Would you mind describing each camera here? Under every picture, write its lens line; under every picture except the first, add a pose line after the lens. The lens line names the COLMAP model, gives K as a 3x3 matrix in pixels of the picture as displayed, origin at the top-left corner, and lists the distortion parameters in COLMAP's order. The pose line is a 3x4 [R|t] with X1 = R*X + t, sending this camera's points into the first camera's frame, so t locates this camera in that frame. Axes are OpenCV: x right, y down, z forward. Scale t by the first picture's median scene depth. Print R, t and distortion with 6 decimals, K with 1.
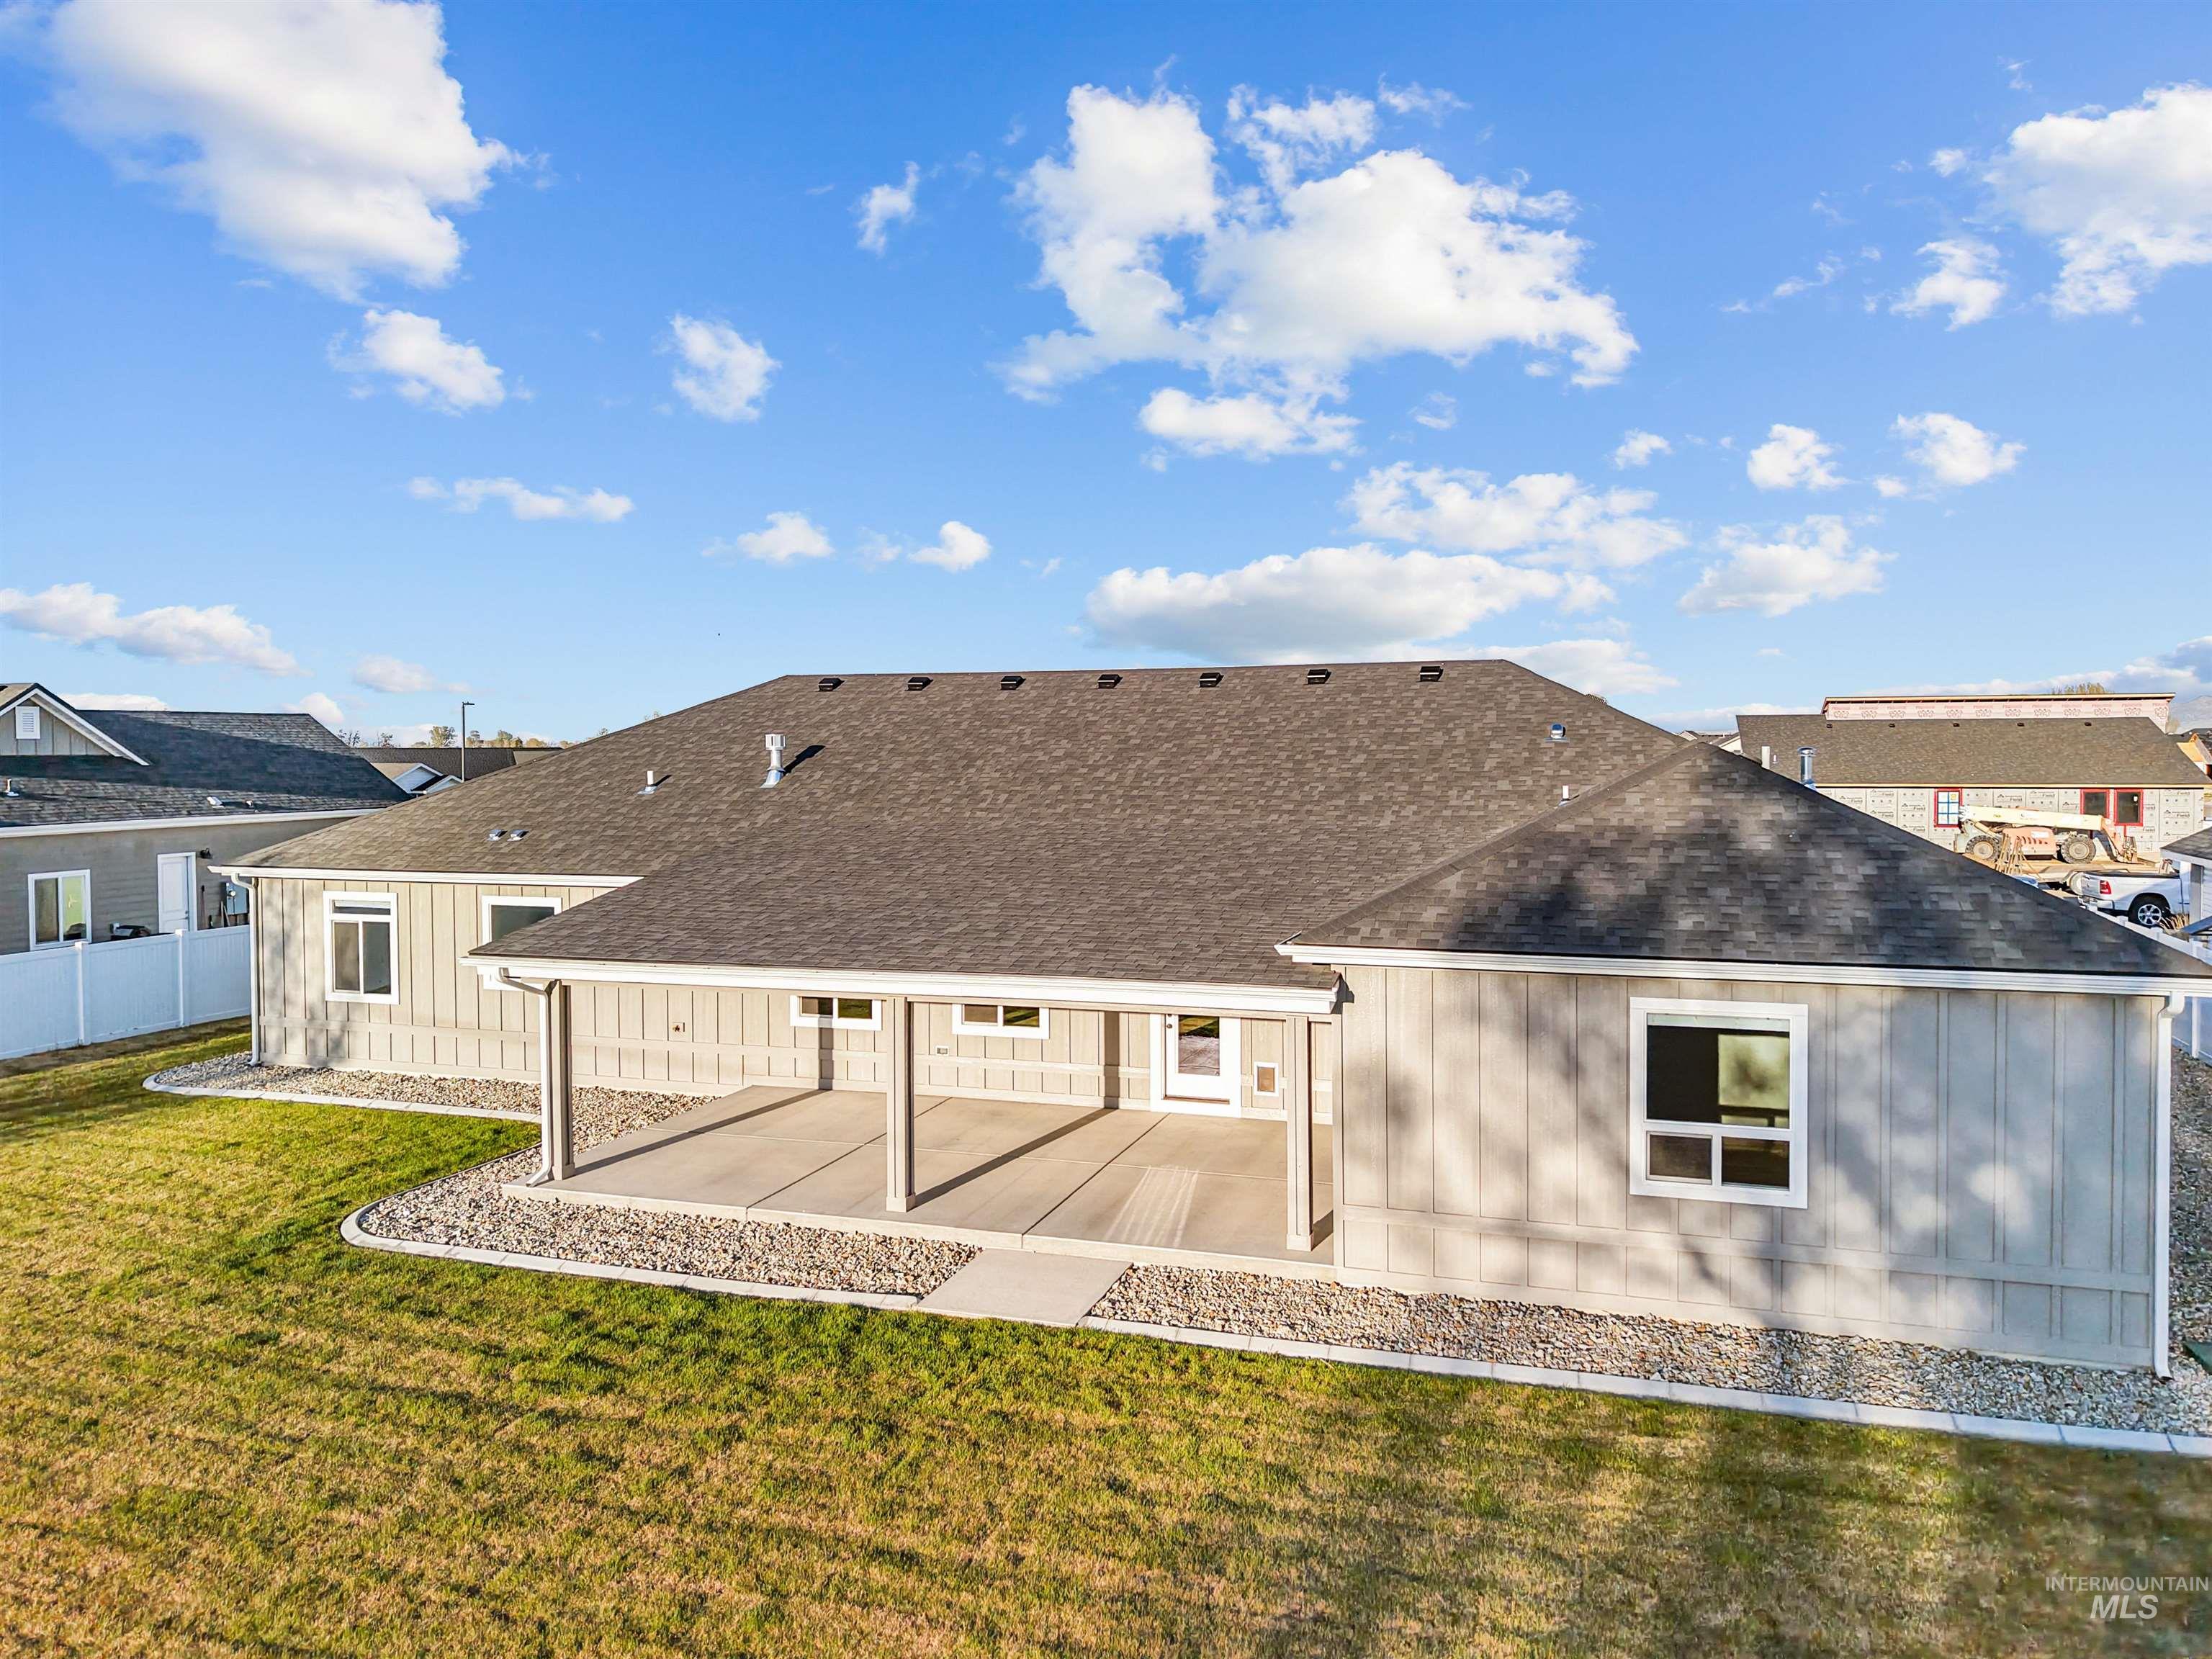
lens RADIAL K [[1554.4, 0, 1125.6], [0, 1554.4, 794.9], [0, 0, 1]] dist [0.024111, -0.031985]
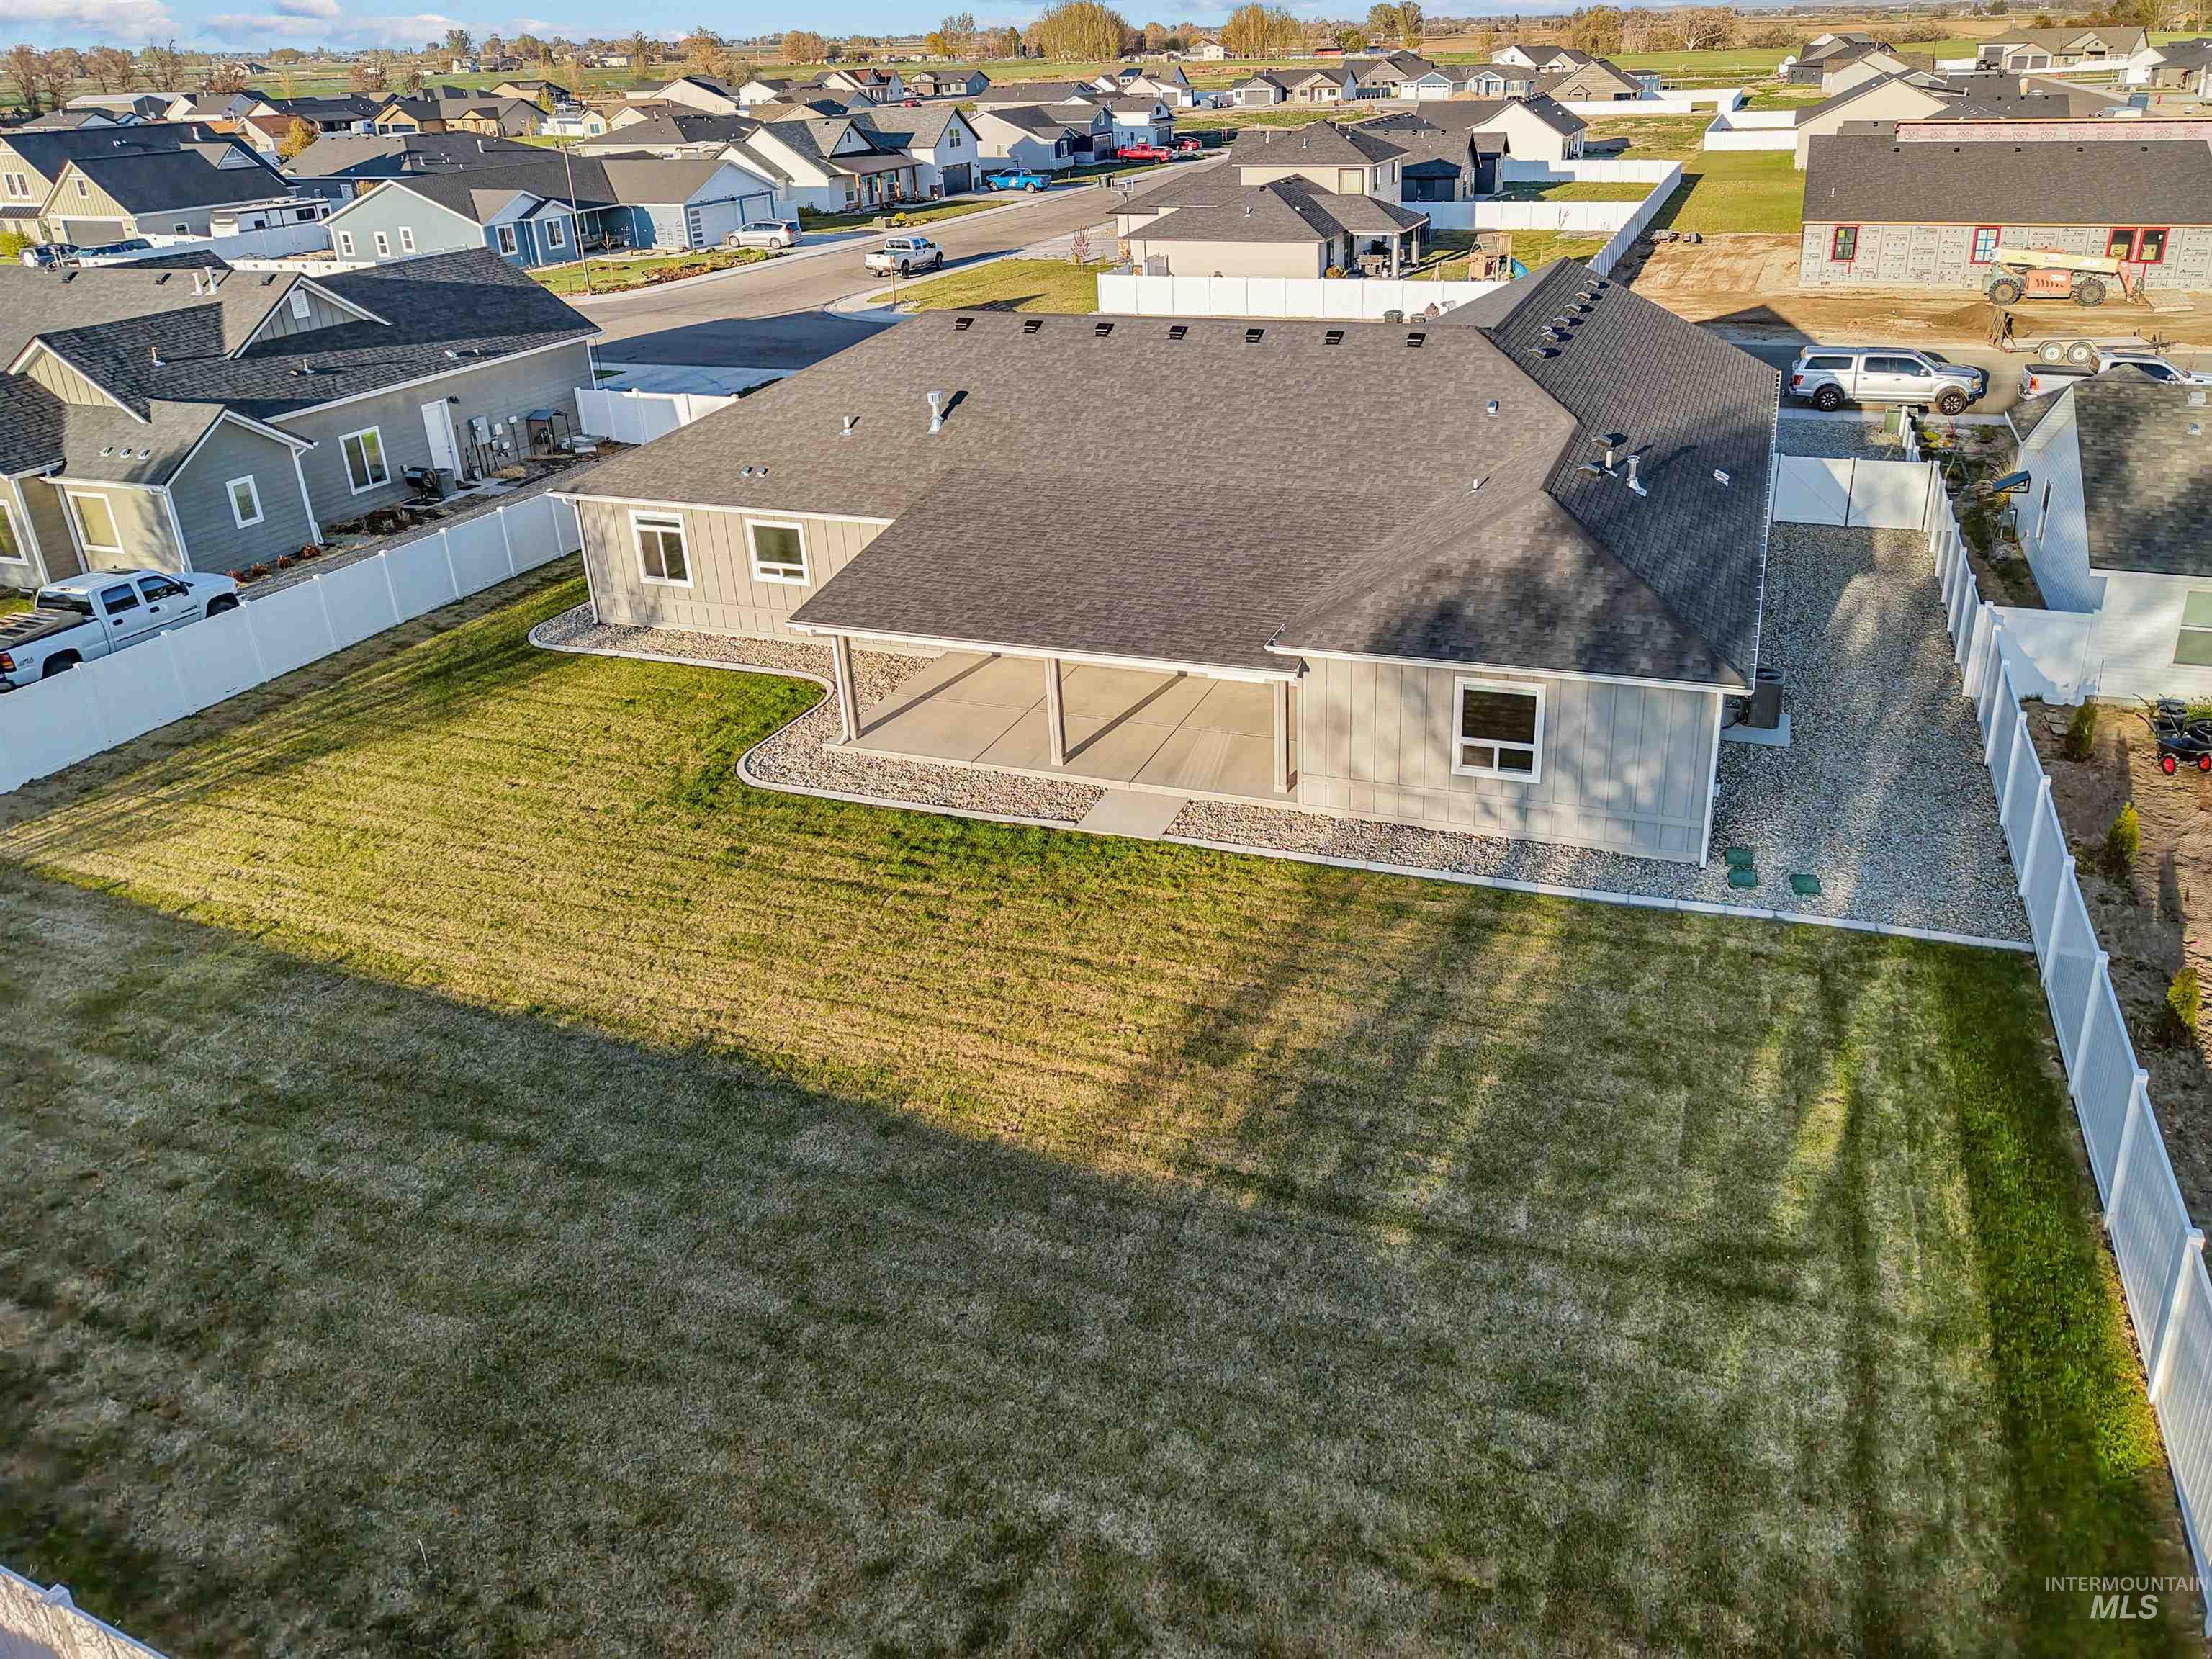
lens RADIAL K [[1550.2, 0, 1209.2], [0, 1550.2, 829.6], [0, 0, 1]] dist [0.128704, -0.228556]
pose [[0.999879, -0.008339, -0.013135, 0.055642], [0.013128, 0.905297, 0.424577, -0.485767], [0.008350, -0.424698, 0.905297, -0.733526]]
